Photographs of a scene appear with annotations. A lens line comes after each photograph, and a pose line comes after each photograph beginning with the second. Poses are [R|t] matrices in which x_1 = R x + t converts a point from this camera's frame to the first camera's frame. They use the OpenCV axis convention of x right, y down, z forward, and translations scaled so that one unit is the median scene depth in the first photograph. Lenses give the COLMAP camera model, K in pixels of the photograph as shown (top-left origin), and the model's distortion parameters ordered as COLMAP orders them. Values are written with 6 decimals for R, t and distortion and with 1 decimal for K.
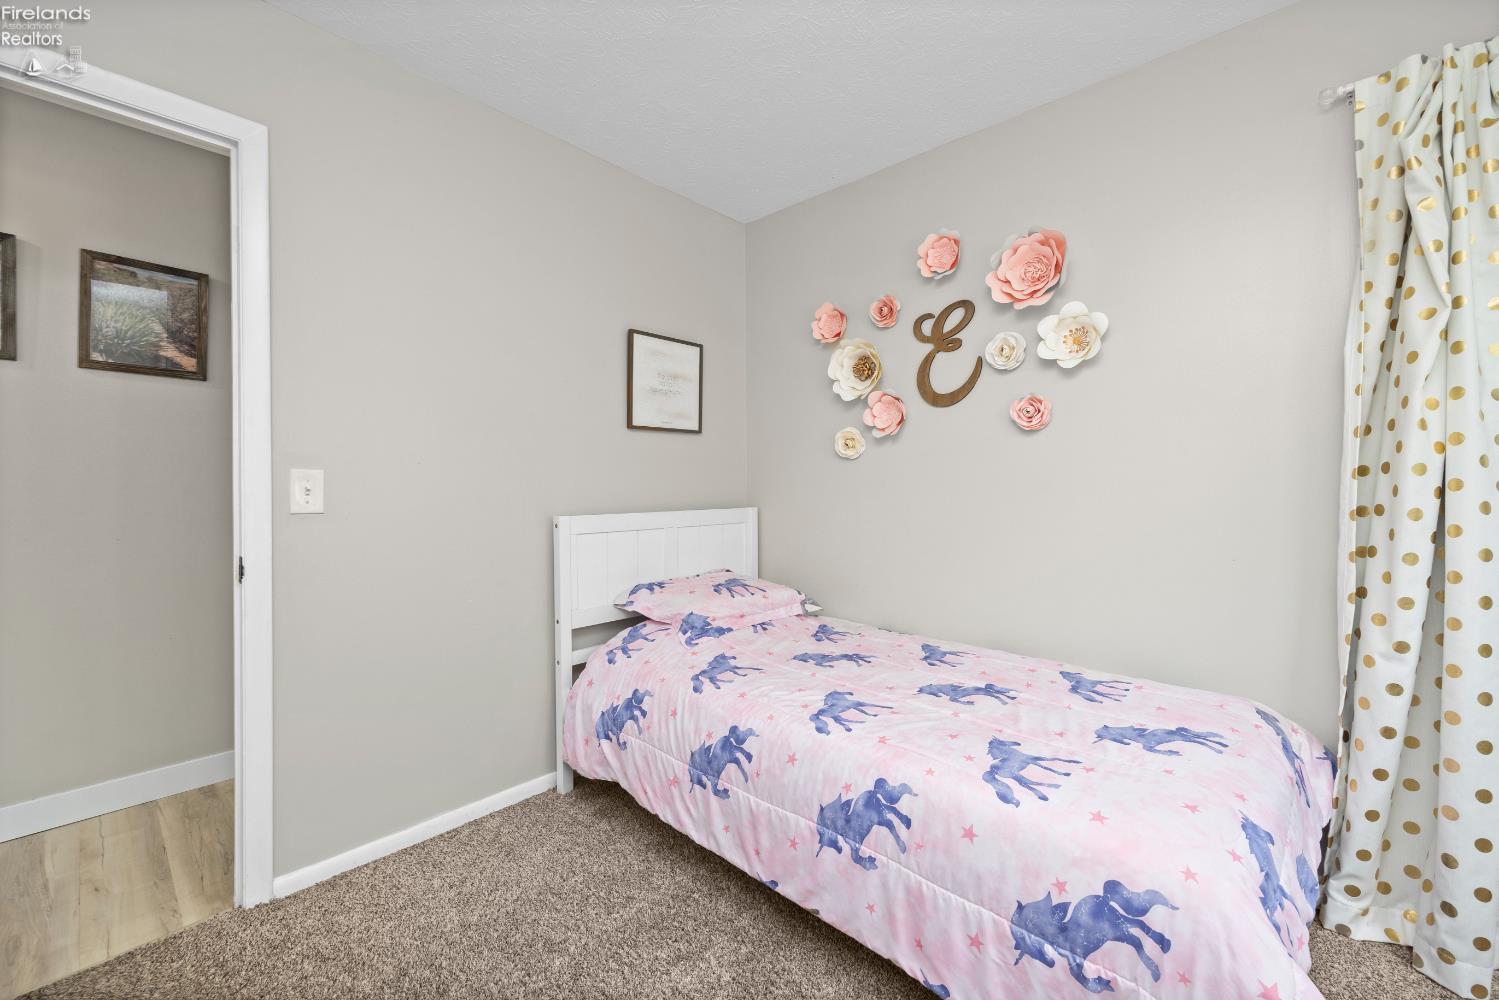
lens RADIAL K [[601.6, 0, 745.4], [0, 601.6, 488.9], [0, 0, 1]] dist [0.000508, 0.000113]
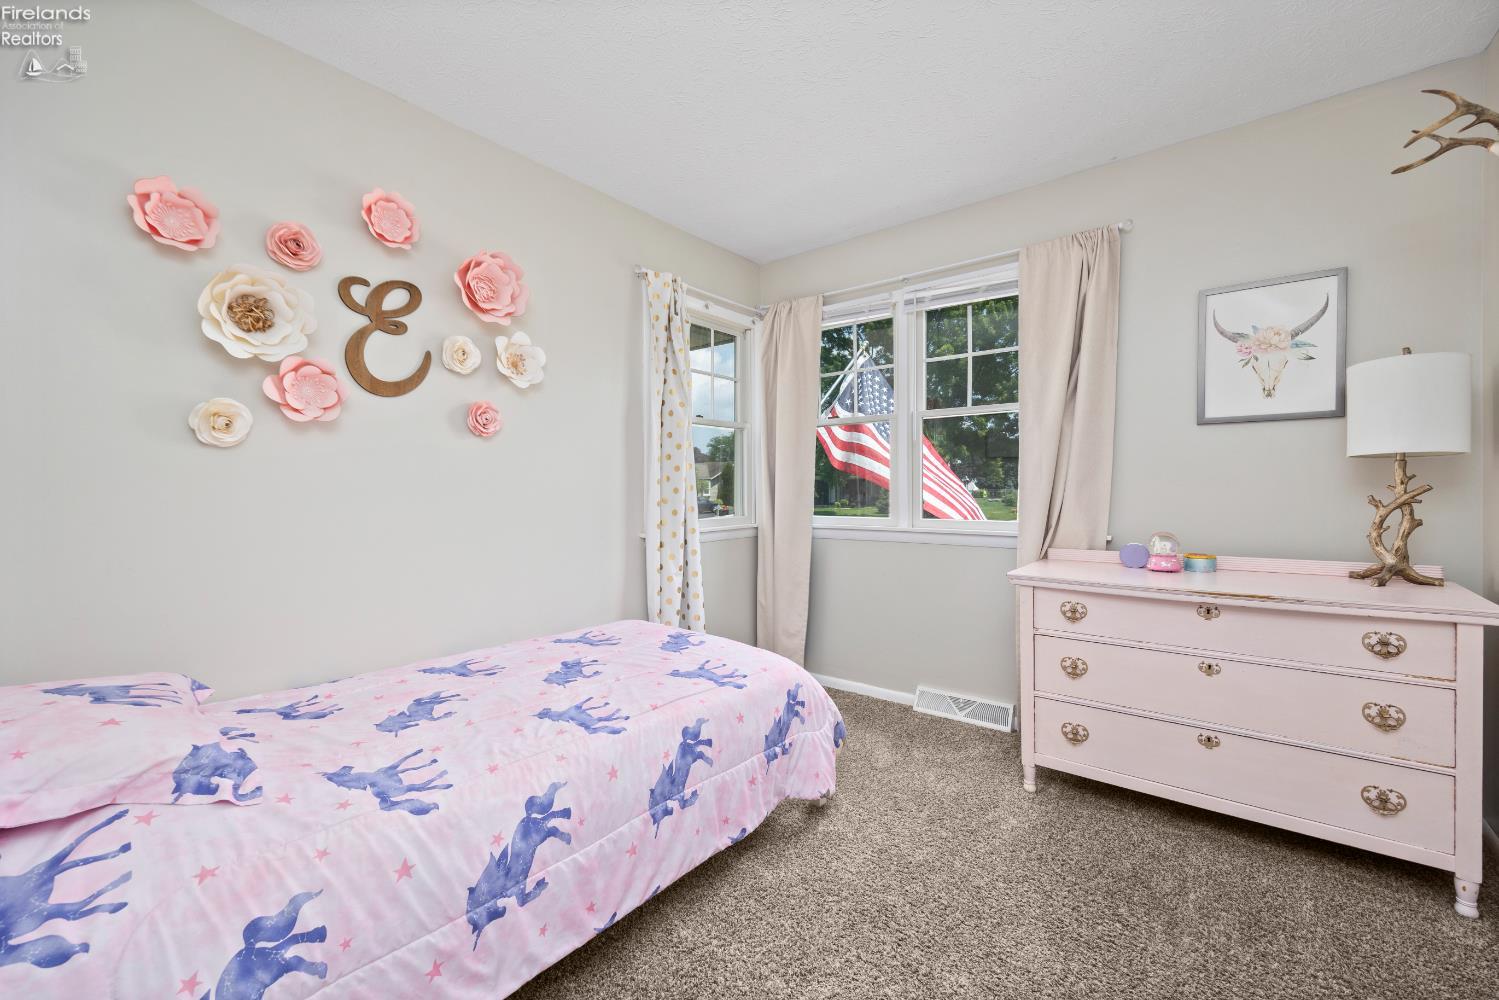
lens RADIAL K [[588.9, 0, 750.4], [0, 588.9, 508.6], [0, 0, 1]] dist [-0.017284, -0.000110]
pose [[-0.071120, -0.029216, 0.997040, -0.655933], [0.010057, 0.999499, 0.030005, 0.004108], [-0.997417, 0.012161, -0.070791, 0.655082]]
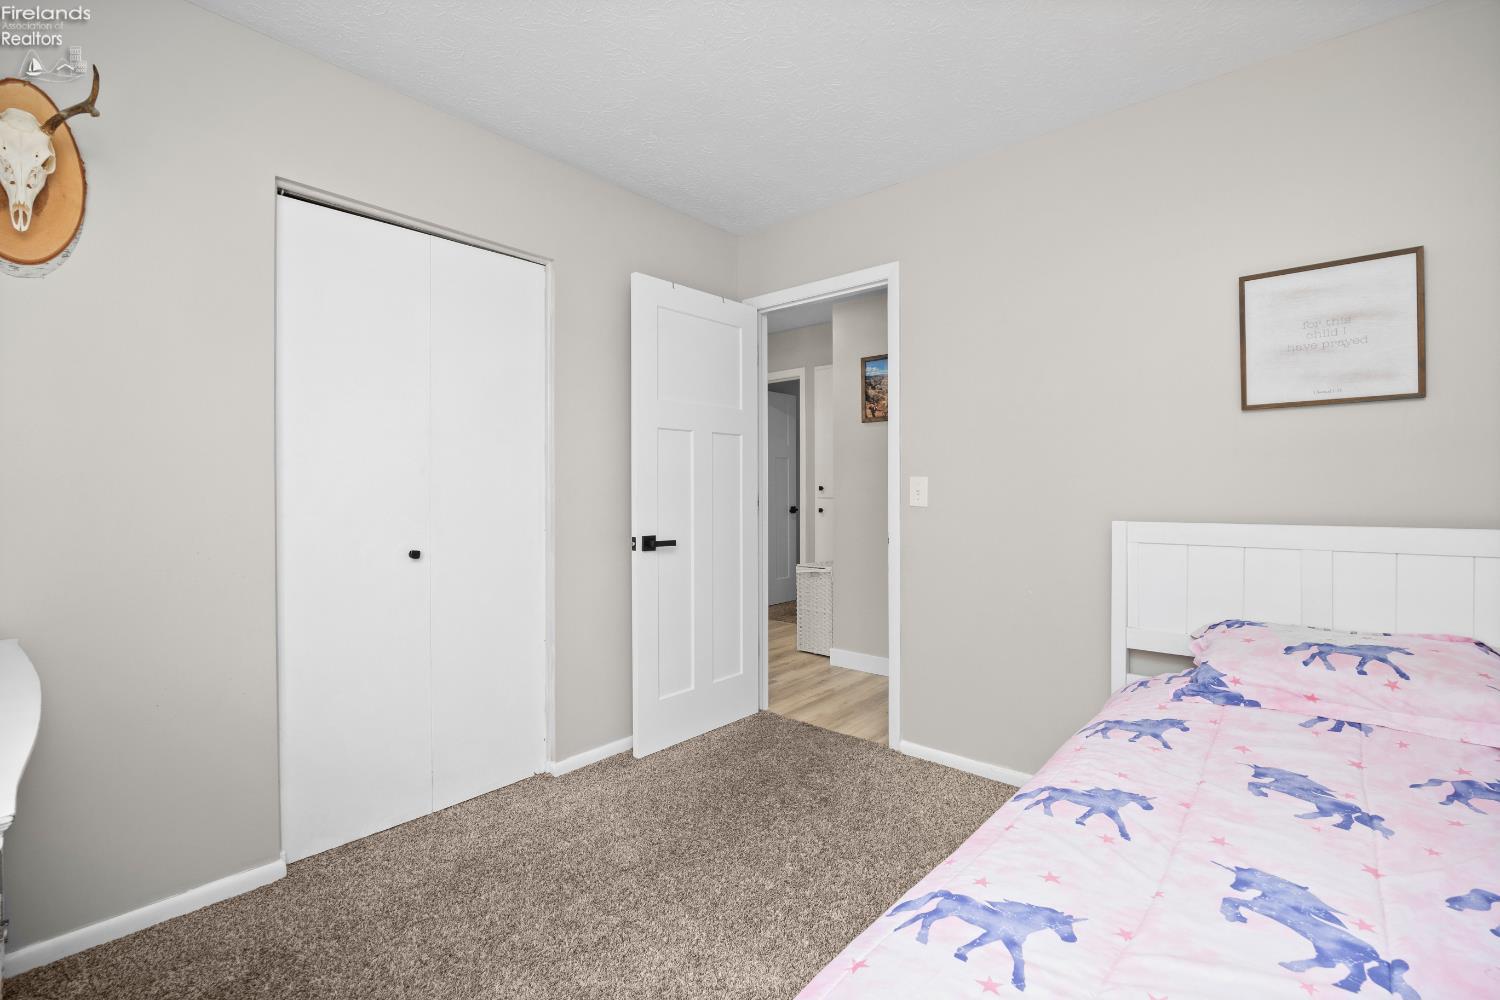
lens RADIAL K [[658.0, 0, 771.3], [0, 658.0, 485.6], [0, 0, 1]] dist [-0.013910, -0.000181]
pose [[0.052188, 0.000534, -0.998637, 0.761319], [0.002008, 0.999998, 0.000640, -0.011851], [0.998635, -0.002039, 0.052187, 0.484604]]
